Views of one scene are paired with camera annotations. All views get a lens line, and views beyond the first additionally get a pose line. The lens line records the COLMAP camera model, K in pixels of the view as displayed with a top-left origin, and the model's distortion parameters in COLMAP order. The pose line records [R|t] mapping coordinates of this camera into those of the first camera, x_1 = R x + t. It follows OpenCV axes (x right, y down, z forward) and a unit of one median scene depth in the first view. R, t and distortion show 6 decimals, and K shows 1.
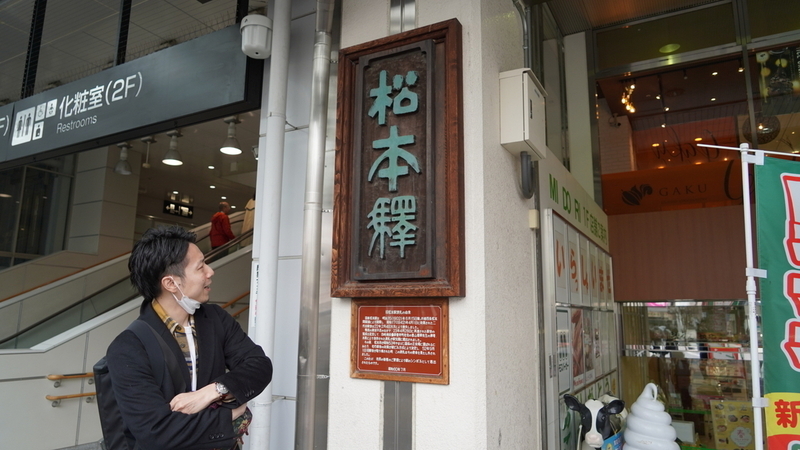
lens RADIAL K [[545.9, 0, 400.8], [0, 545.9, 226.5], [0, 0, 1]] dist [-0.021305, 0.012410]
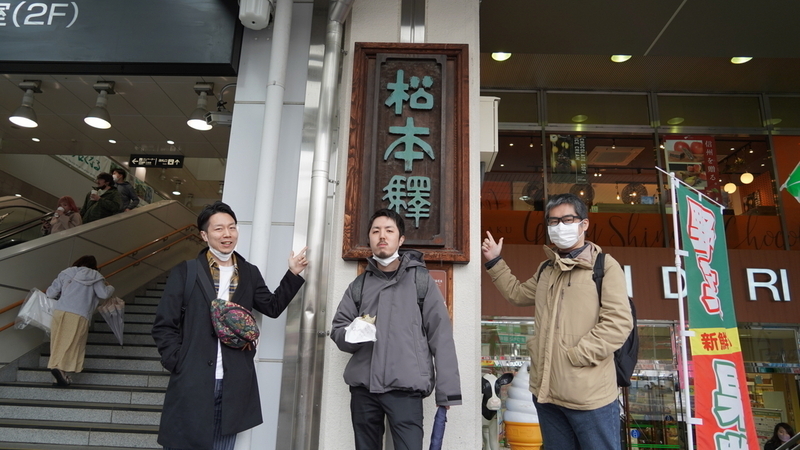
lens RADIAL K [[545.9, 0, 406.5], [0, 545.9, 225.2], [0, 0, 1]] dist [-0.021305, 0.012410]
pose [[0.881575, 0.134687, 0.452421, -0.520538], [-0.097850, 0.989754, -0.103985, 0.167513], [-0.461791, 0.047402, 0.885721, -0.021954]]
